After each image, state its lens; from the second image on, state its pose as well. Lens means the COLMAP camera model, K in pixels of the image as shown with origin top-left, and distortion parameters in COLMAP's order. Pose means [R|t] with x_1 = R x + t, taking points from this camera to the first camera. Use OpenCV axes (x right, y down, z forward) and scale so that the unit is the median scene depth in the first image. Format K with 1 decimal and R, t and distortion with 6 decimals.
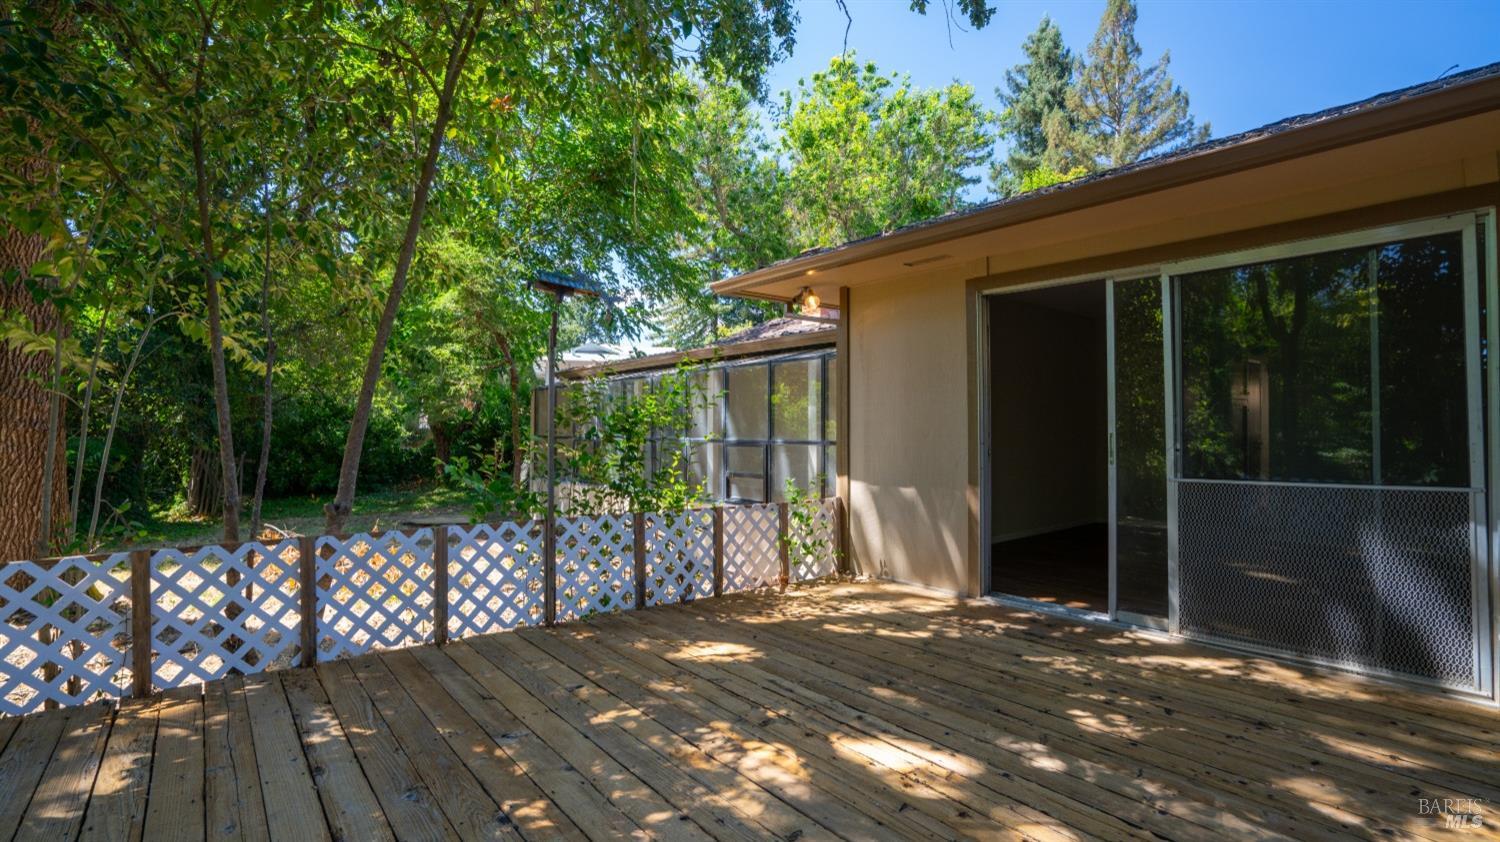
lens RADIAL K [[681.0, 0, 750.0], [0, 681.0, 421.0], [0, 0, 1]] dist [-0.001222, 0.000344]
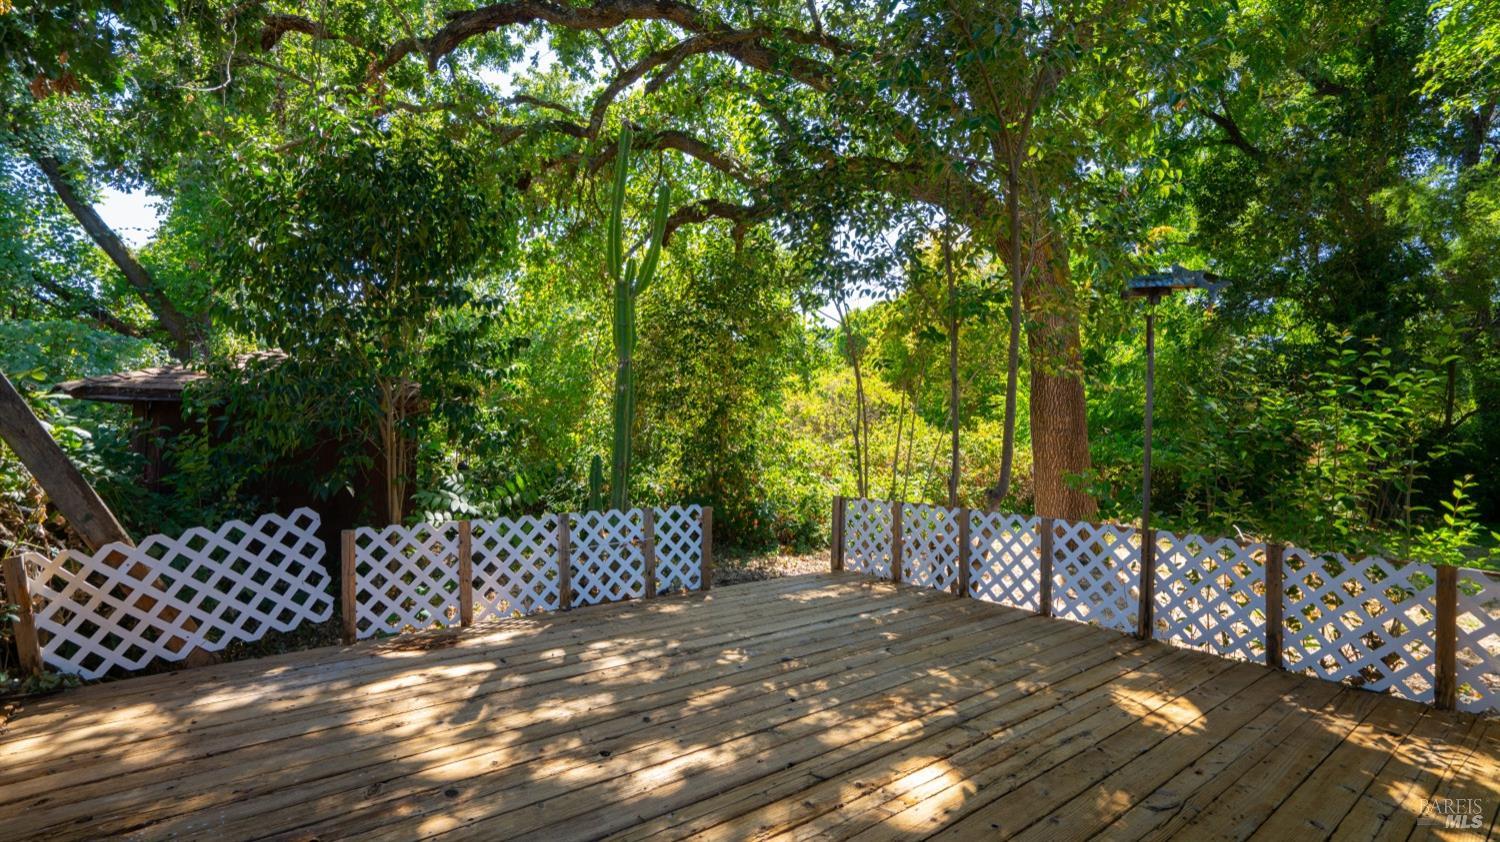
lens RADIAL K [[681.0, 0, 750.0], [0, 681.0, 421.0], [0, 0, 1]] dist [-0.001222, 0.000344]
pose [[-0.030004, -0.024988, -0.999237, 0.824410], [0.016262, 0.999543, -0.025484, 0.009352], [0.999417, -0.017014, -0.029583, 0.569383]]
